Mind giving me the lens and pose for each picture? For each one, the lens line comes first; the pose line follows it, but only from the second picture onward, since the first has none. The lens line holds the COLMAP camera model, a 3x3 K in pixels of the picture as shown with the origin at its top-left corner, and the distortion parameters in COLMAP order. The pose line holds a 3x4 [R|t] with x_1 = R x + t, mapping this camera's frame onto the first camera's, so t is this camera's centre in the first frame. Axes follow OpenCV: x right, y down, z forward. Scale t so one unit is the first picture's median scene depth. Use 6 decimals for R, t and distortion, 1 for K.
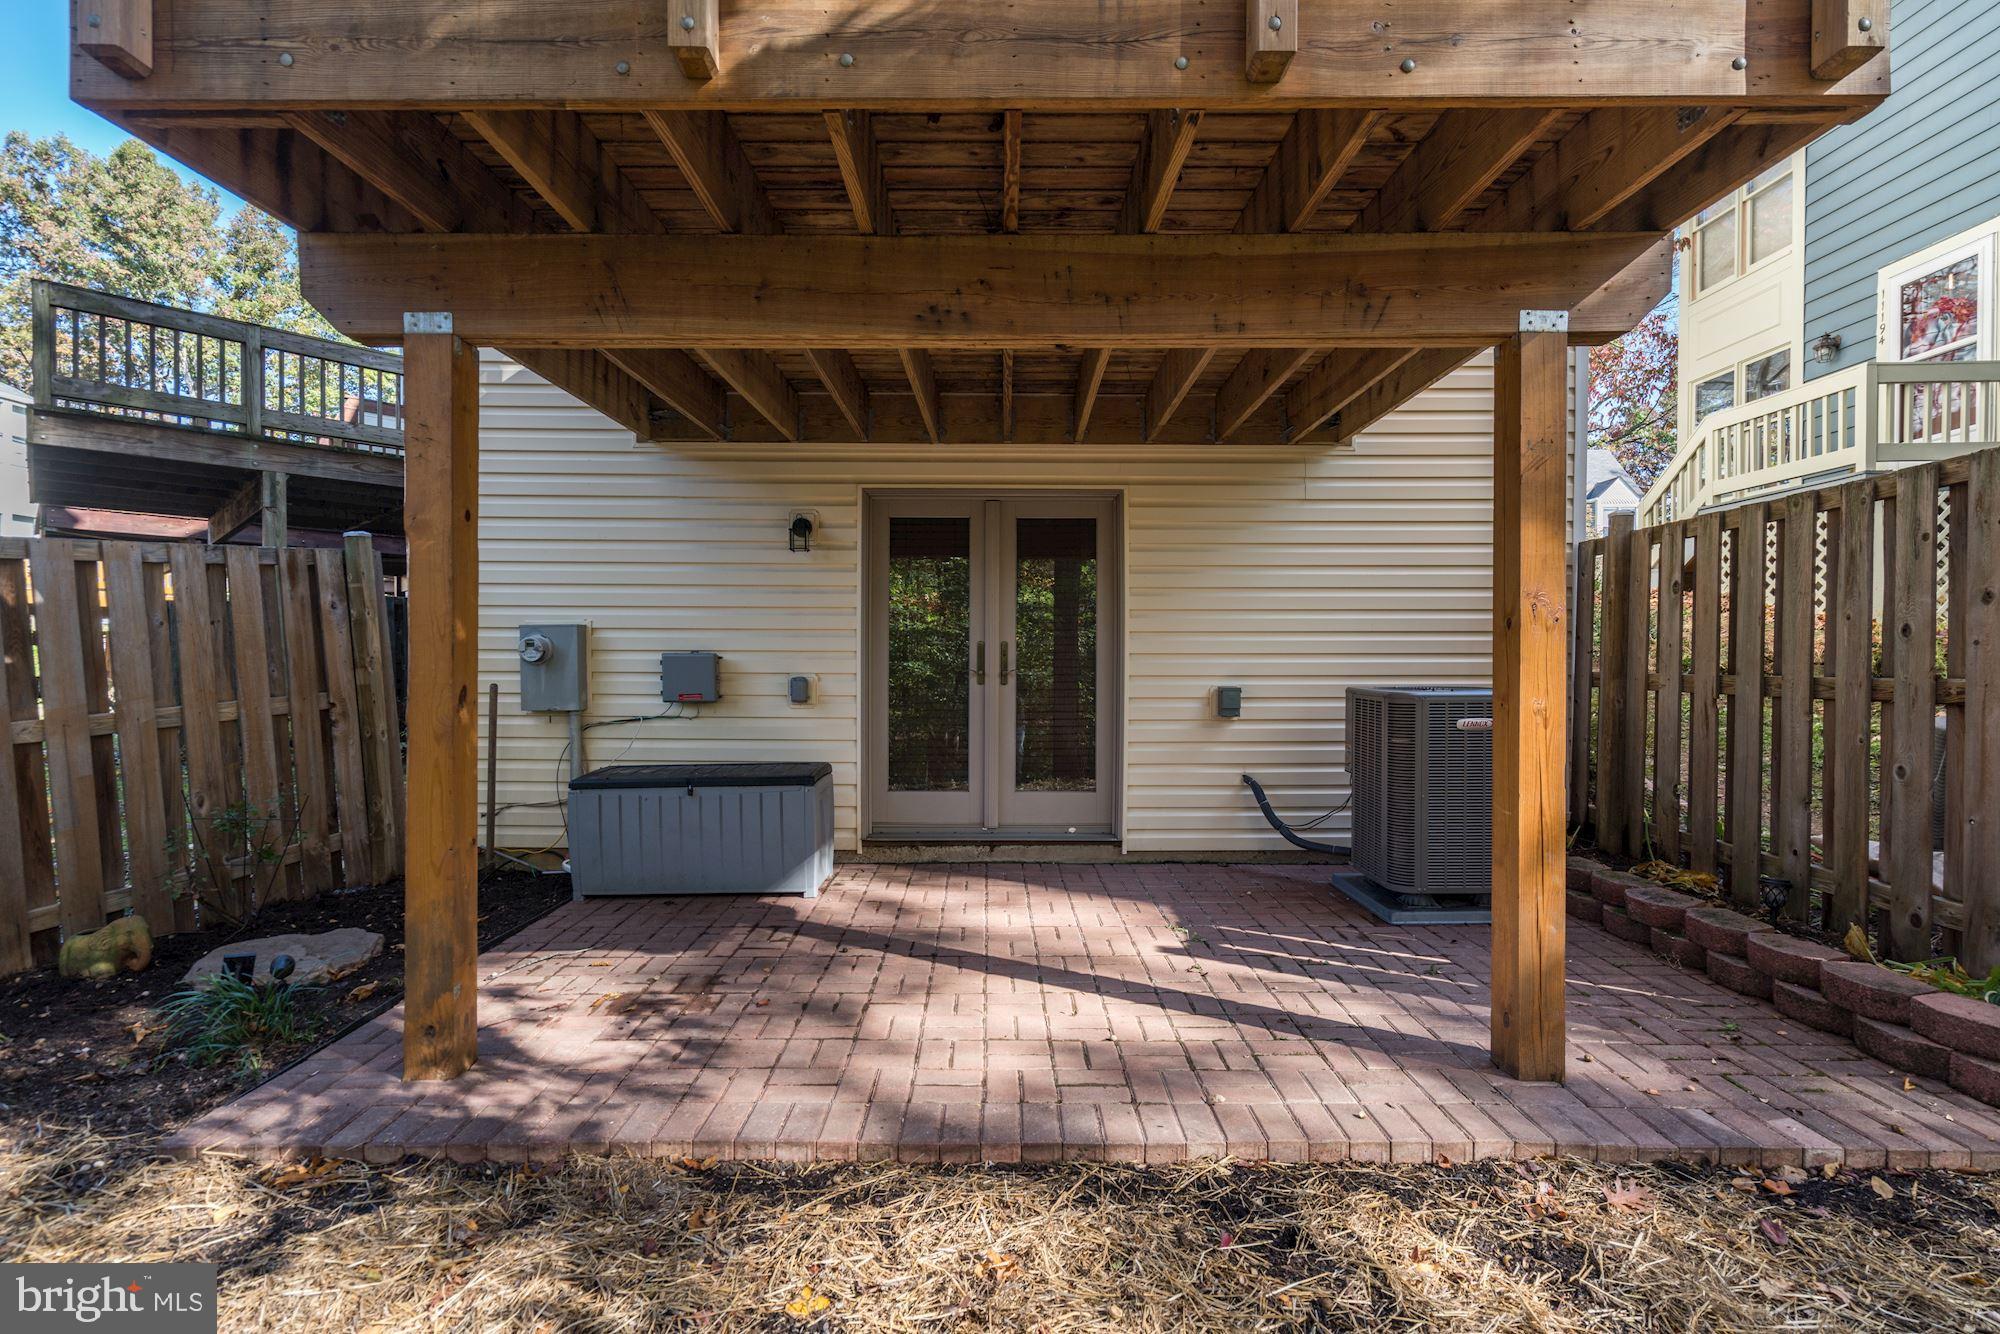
lens RADIAL K [[962.3, 0, 1001.7], [0, 962.3, 670.6], [0, 0, 1]] dist [0.000871, 0.001611]
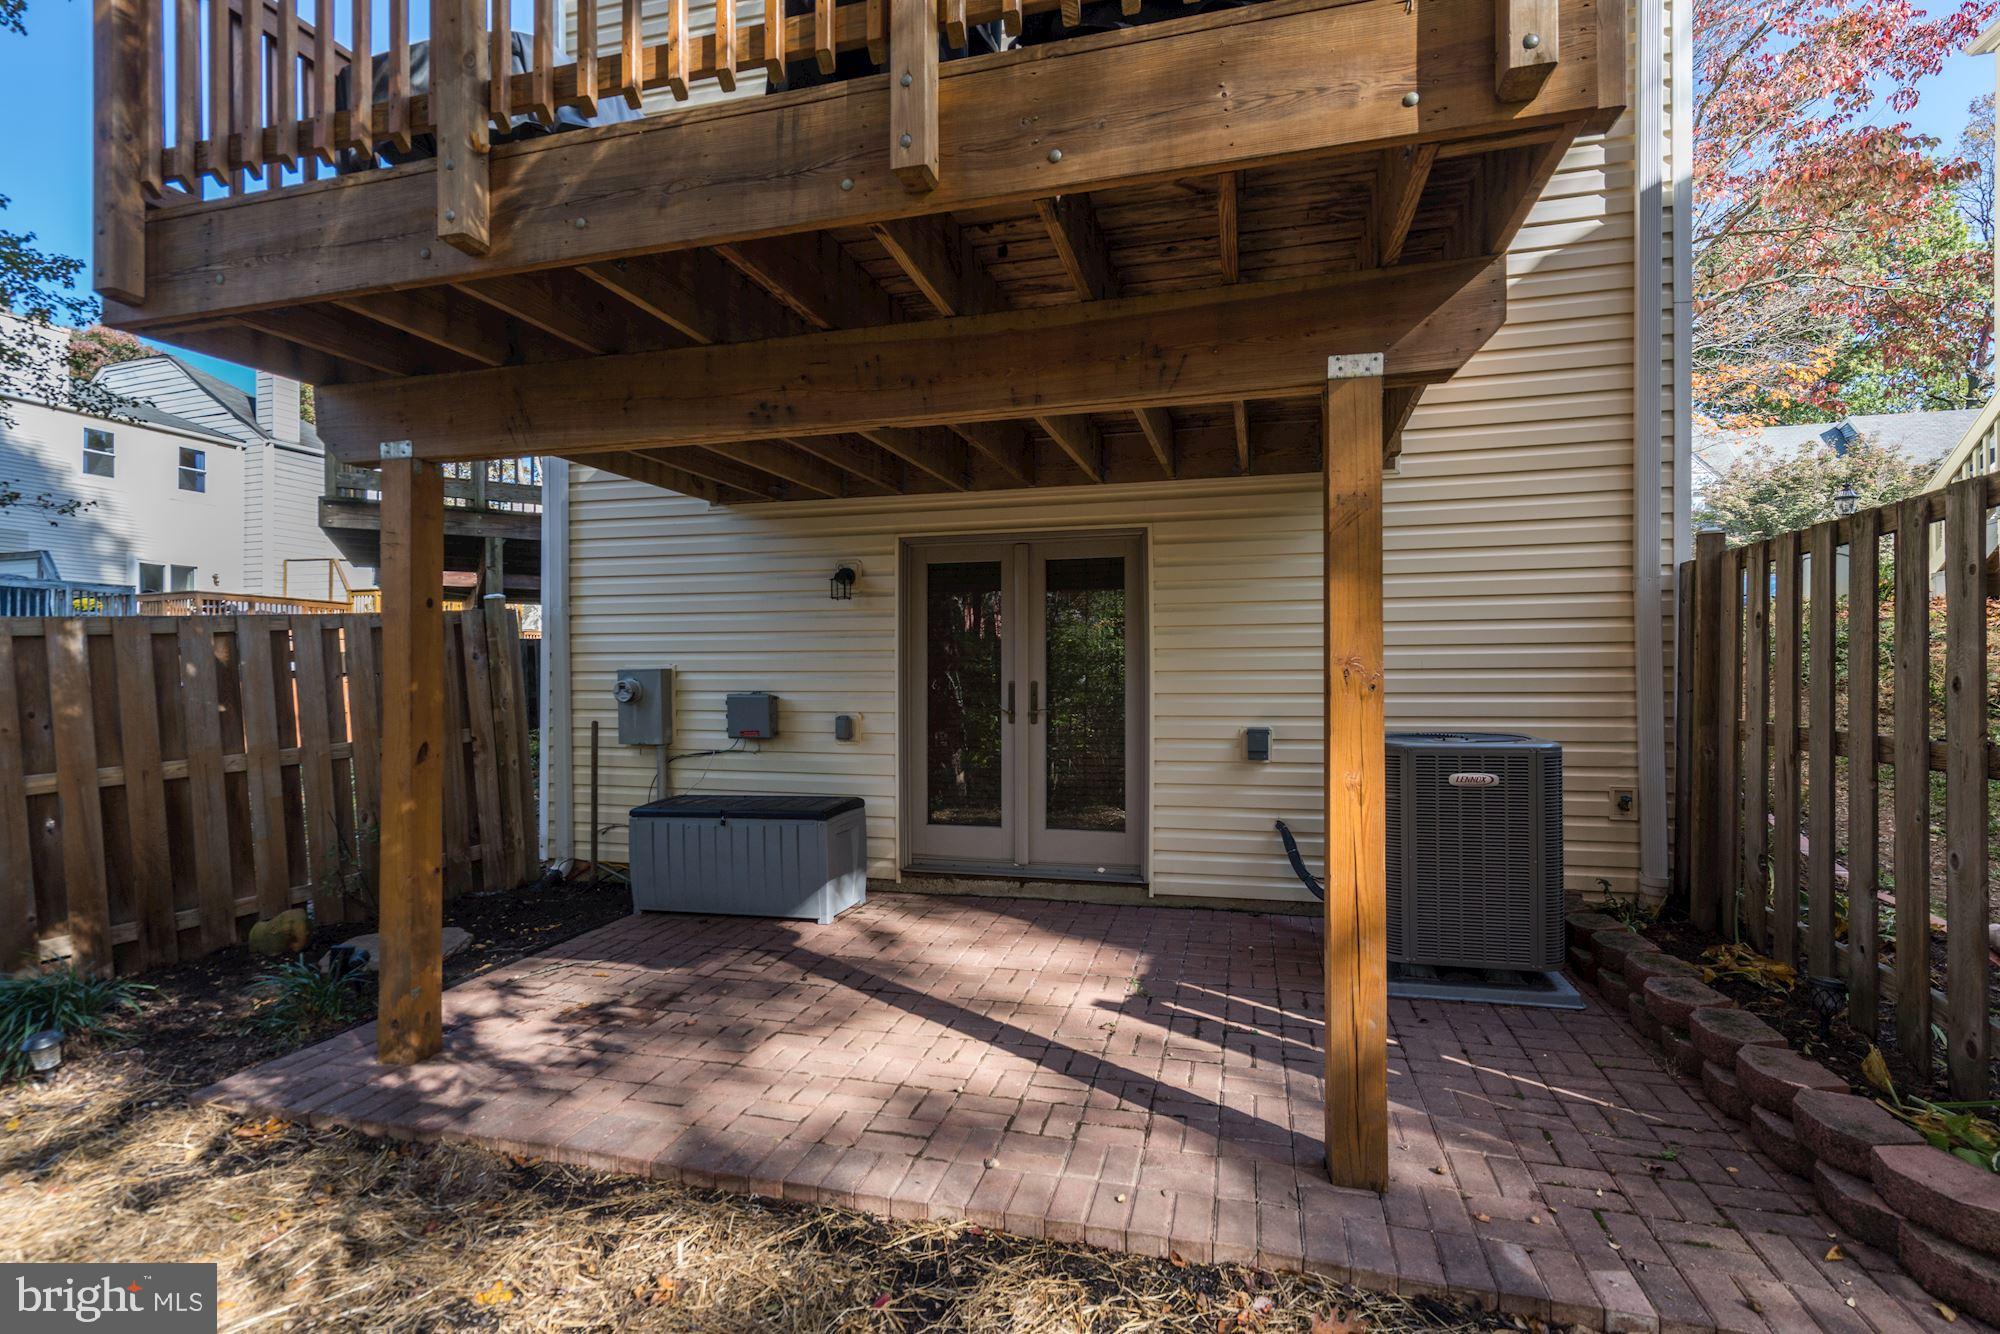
lens RADIAL K [[962.3, 0, 995.3], [0, 962.3, 669.1], [0, 0, 1]] dist [0.000871, 0.001611]
pose [[0.963845, -0.007737, -0.266350, 0.377508], [0.004145, 0.999893, -0.014046, -0.046528], [0.266430, 0.012434, 0.963774, 0.011581]]
